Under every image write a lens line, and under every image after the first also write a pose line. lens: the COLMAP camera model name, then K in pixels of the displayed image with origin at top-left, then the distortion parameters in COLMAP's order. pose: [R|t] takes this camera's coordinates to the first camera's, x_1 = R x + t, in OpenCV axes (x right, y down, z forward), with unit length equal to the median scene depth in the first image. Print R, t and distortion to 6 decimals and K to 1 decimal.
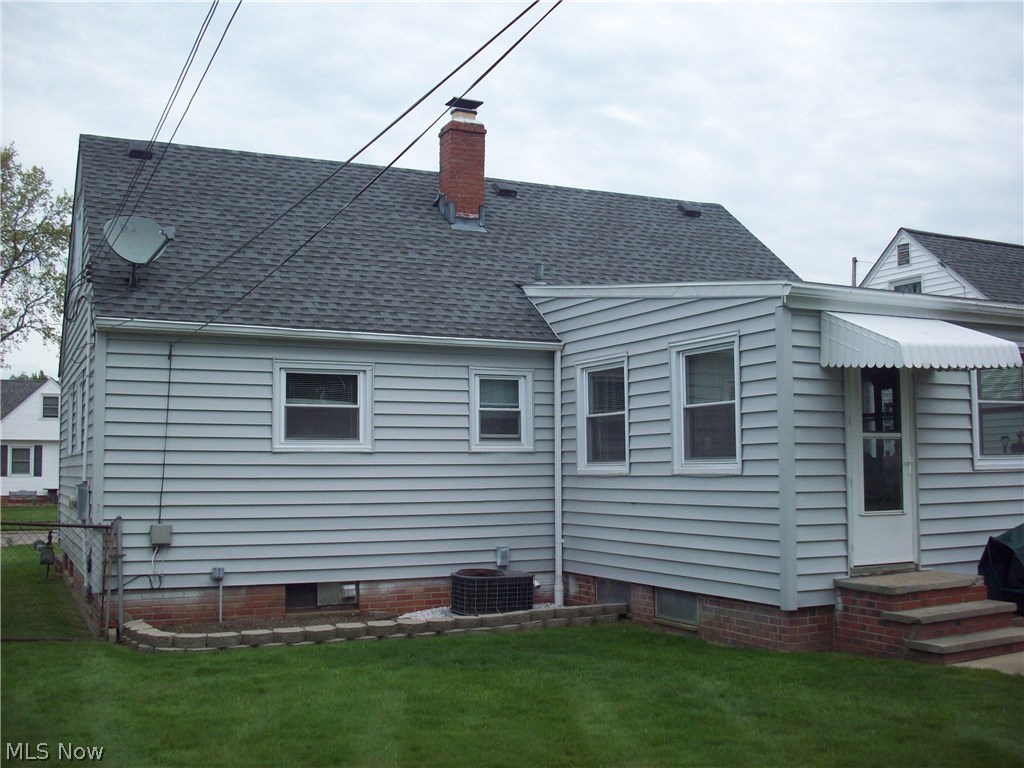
lens RADIAL K [[1101.1, 0, 521.8], [0, 1101.1, 381.7], [0, 0, 1]] dist [-0.130596, 0.000000]
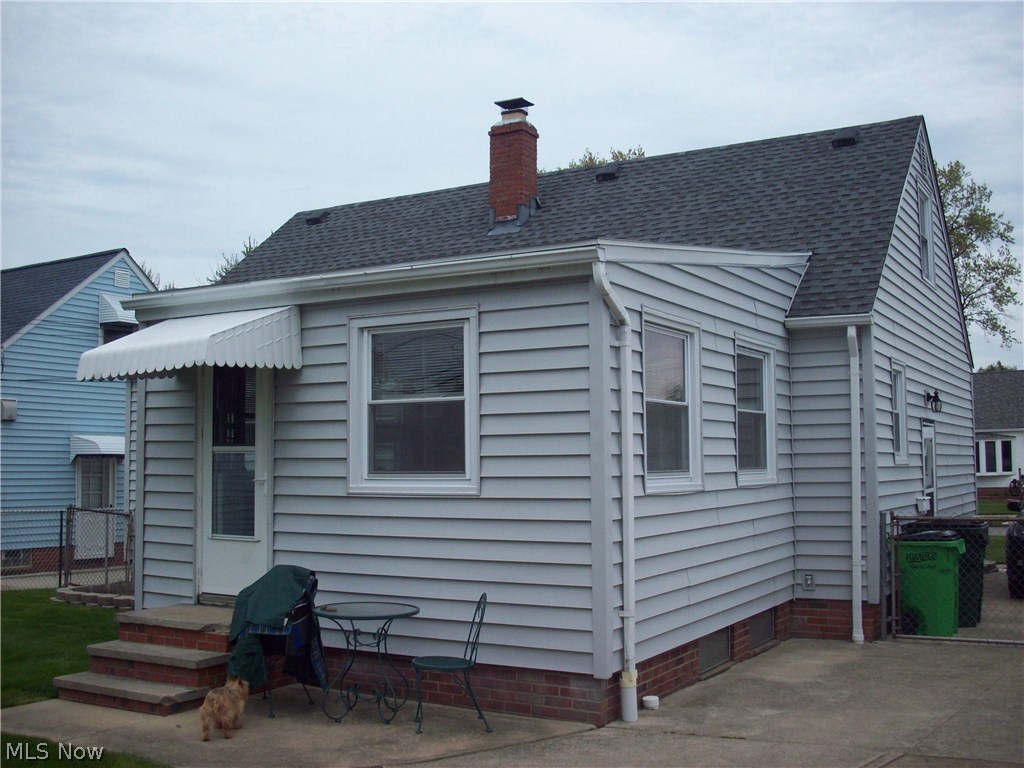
lens RADIAL K [[1101.1, 0, 514.1], [0, 1101.1, 379.0], [0, 0, 1]] dist [-0.130596, 0.000000]
pose [[0.551725, -0.059874, -0.831874, 1.076990], [0.066505, 0.997402, -0.027679, 0.029250], [0.831370, -0.040053, 0.554274, 0.632902]]
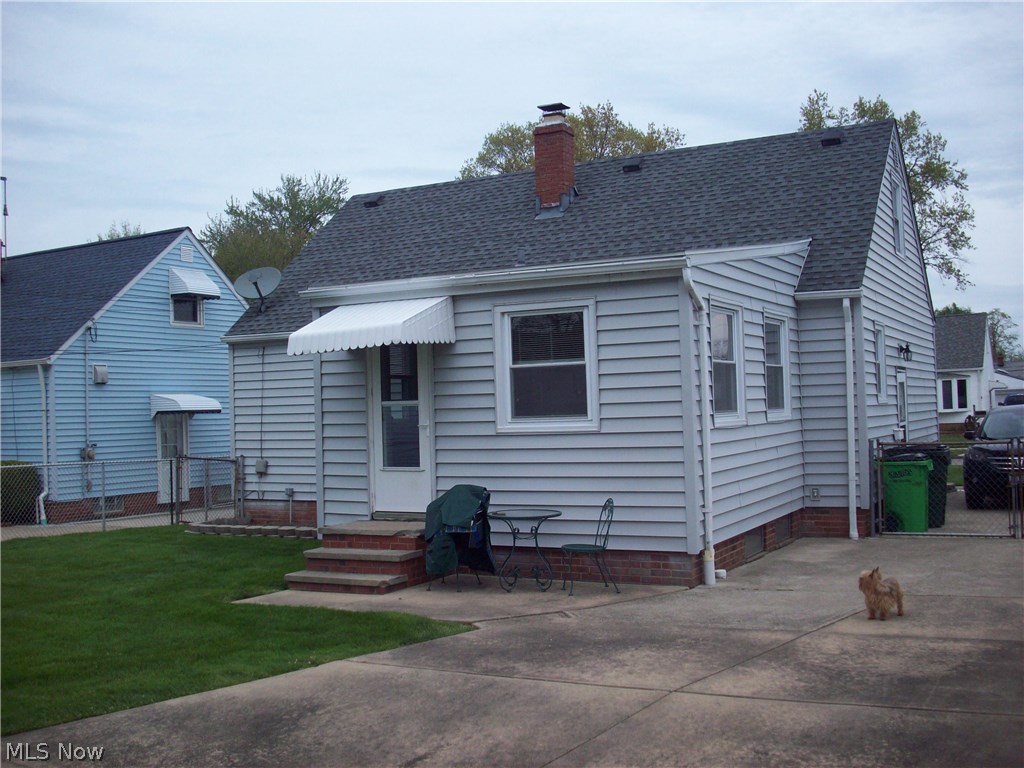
lens RADIAL K [[1101.1, 0, 516.6], [0, 1101.1, 378.5], [0, 0, 1]] dist [-0.130596, 0.000000]
pose [[0.583274, -0.032259, -0.811635, 1.238263], [0.087630, 0.995878, 0.023393, 0.005574], [0.807535, -0.084767, 0.583697, 0.369252]]
